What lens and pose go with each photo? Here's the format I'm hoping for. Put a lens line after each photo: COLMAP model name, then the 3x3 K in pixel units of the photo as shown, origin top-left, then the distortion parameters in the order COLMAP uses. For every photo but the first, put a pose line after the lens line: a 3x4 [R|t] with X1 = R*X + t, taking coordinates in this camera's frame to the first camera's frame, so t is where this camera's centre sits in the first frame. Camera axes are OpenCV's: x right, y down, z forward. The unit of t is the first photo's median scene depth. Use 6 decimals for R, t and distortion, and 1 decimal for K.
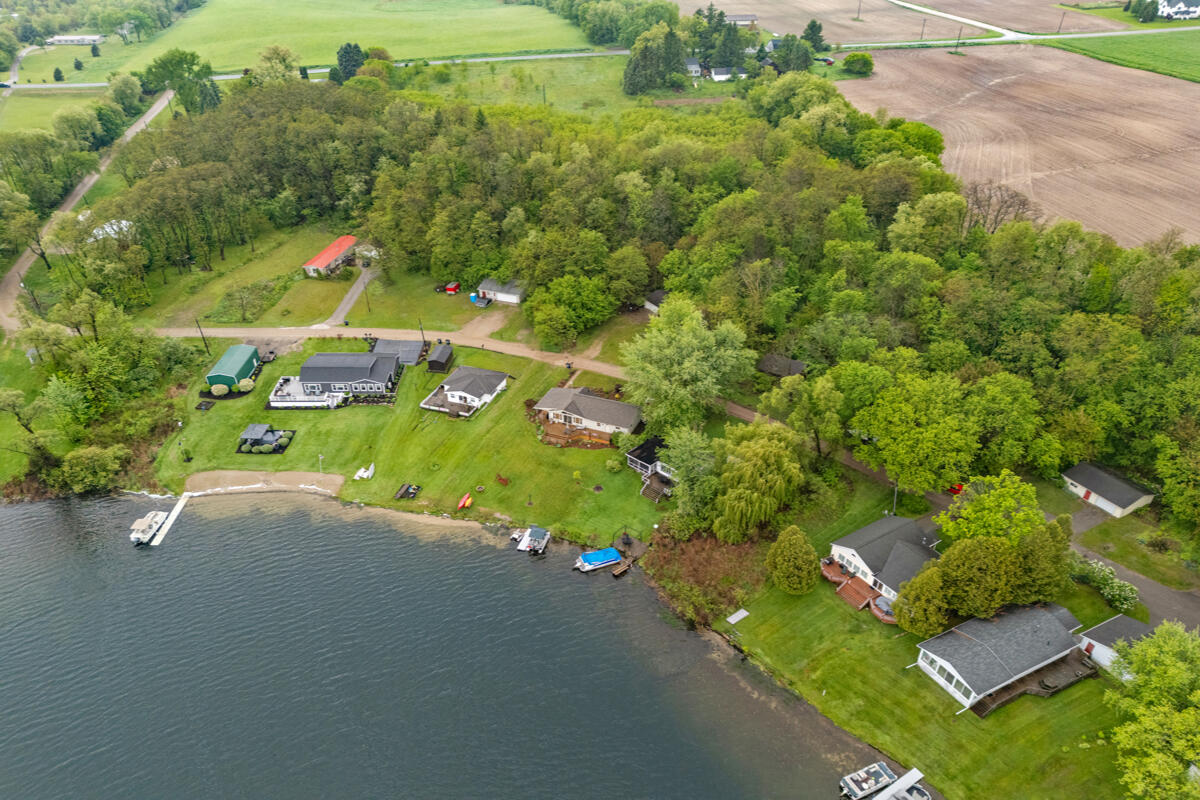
lens RADIAL K [[871.3, 0, 621.9], [0, 871.3, 440.7], [0, 0, 1]] dist [0.032628, -0.022524]
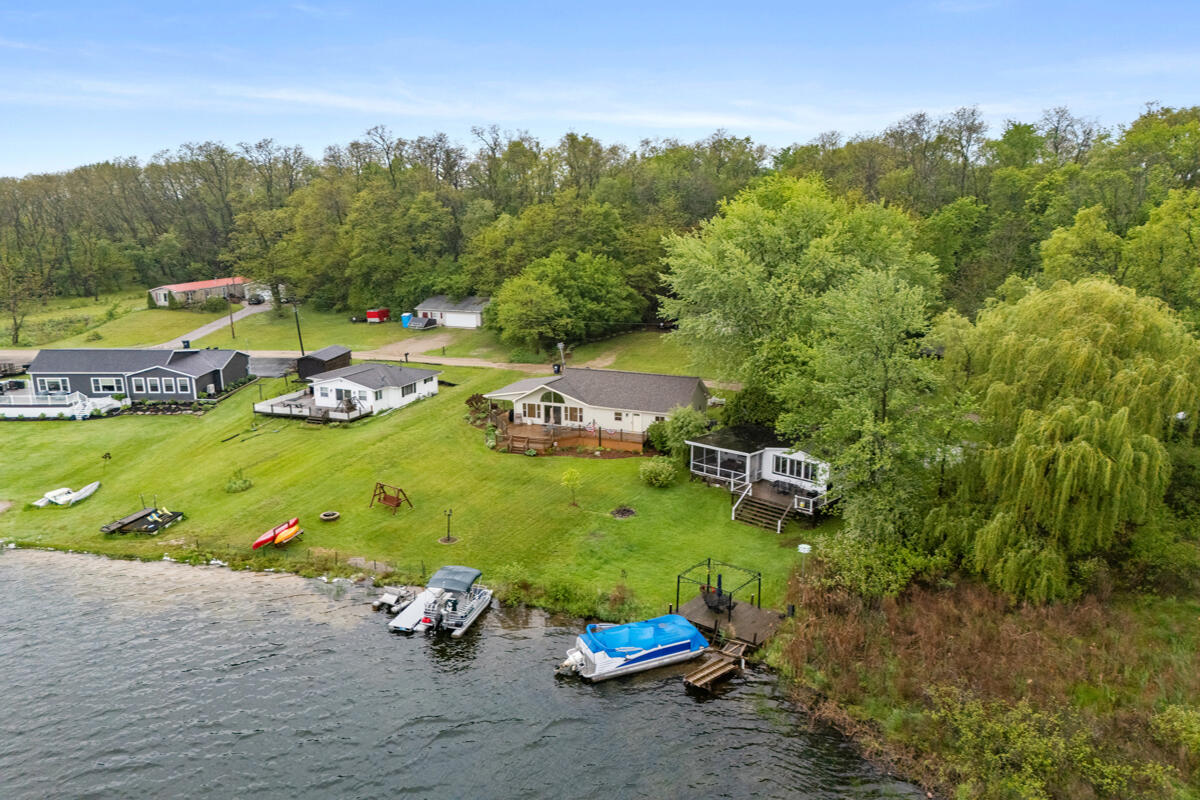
lens RADIAL K [[871.3, 0, 614.1], [0, 871.3, 402.5], [0, 0, 1]] dist [0.032628, -0.022524]
pose [[0.999960, -0.008676, -0.002234, -0.027472], [0.007388, 0.939655, -0.342044, 0.132037], [0.005067, 0.342013, 0.939681, 0.549416]]
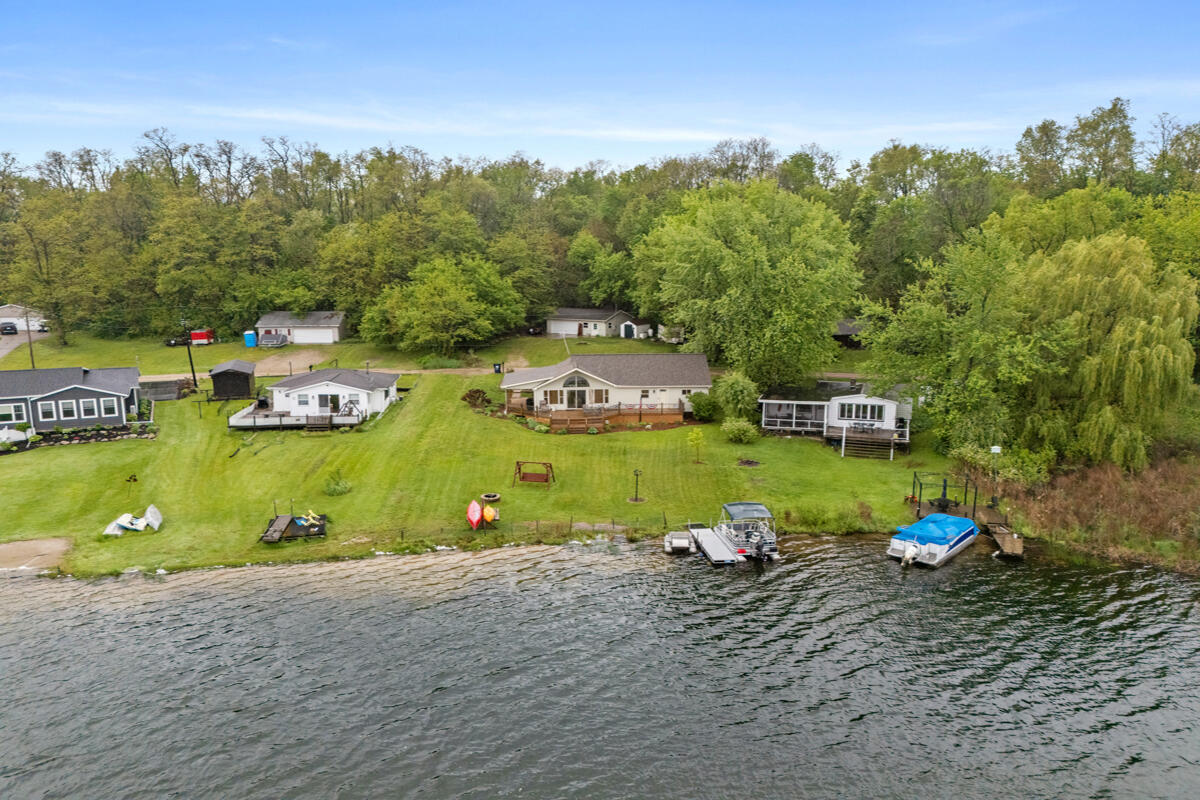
lens RADIAL K [[871.3, 0, 604.8], [0, 871.3, 392.8], [0, 0, 1]] dist [0.032628, -0.022524]
pose [[0.909023, -0.079241, 0.409142, -0.245847], [0.233931, 0.909517, -0.343591, 0.143010], [-0.344895, 0.408043, 0.845309, 0.580487]]
